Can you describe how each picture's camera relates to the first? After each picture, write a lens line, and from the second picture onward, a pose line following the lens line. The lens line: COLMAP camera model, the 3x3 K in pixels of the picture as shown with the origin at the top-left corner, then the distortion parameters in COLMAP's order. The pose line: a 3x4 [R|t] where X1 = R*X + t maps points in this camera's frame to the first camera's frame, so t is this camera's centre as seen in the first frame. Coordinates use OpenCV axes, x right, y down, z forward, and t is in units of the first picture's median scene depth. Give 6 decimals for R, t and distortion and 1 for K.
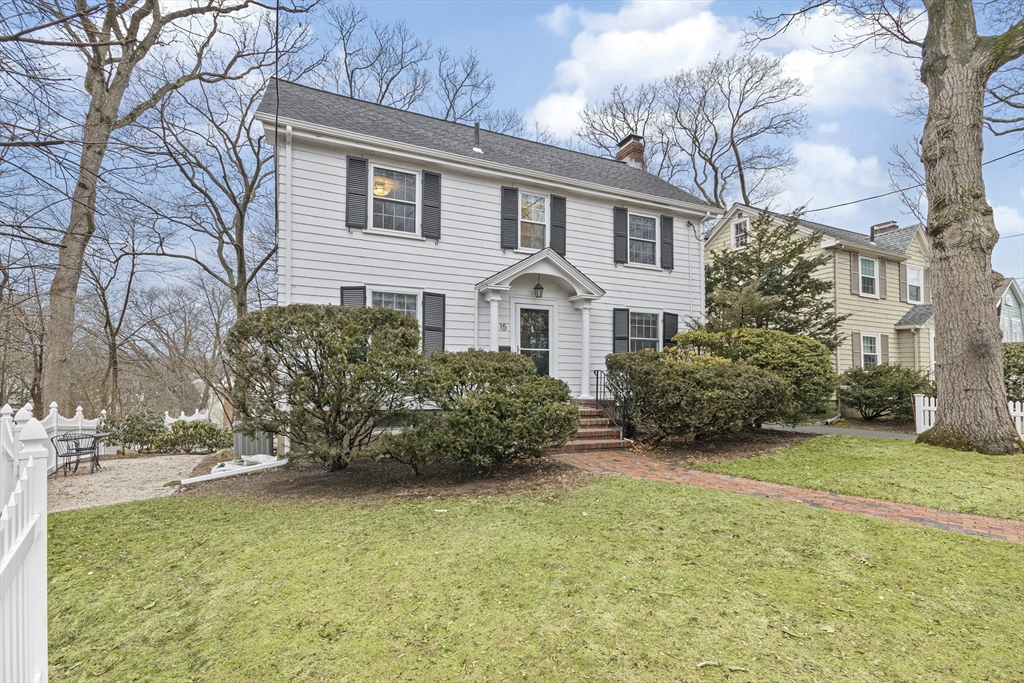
lens RADIAL K [[472.1, 0, 512.0], [0, 472.1, 338.6], [0, 0, 1]] dist [0.008245, -0.000928]
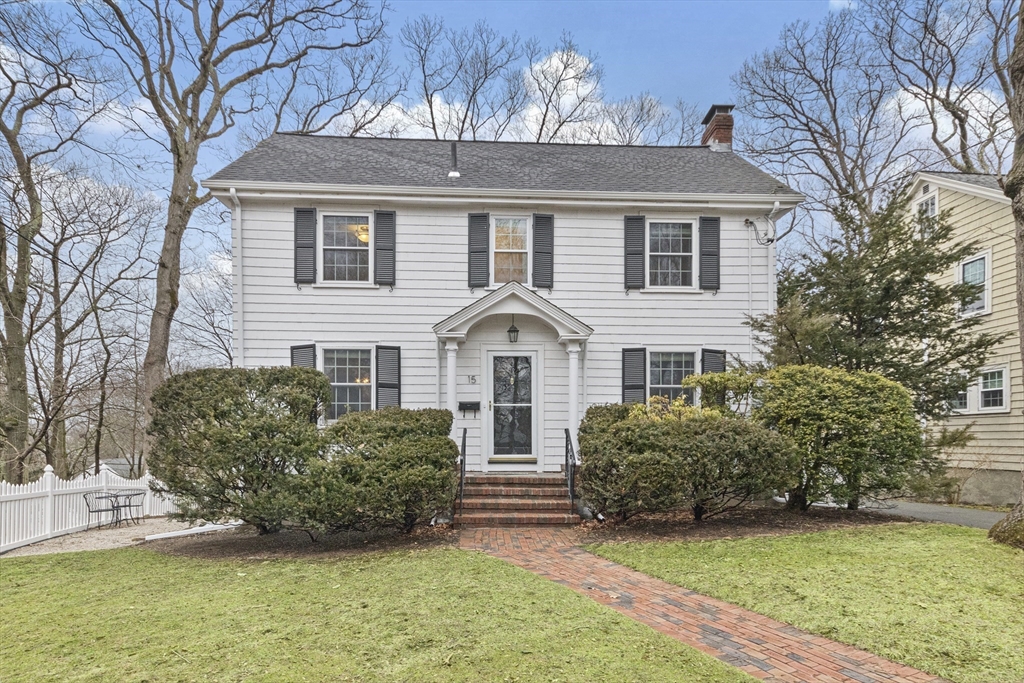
lens RADIAL K [[583.2, 0, 510.2], [0, 583.2, 406.5], [0, 0, 1]] dist [0.022090, 0.003636]
pose [[0.932438, -0.029680, -0.360108, 0.416033], [0.038082, 0.999142, 0.016257, 0.008821], [0.359317, -0.028873, 0.932769, 0.038062]]
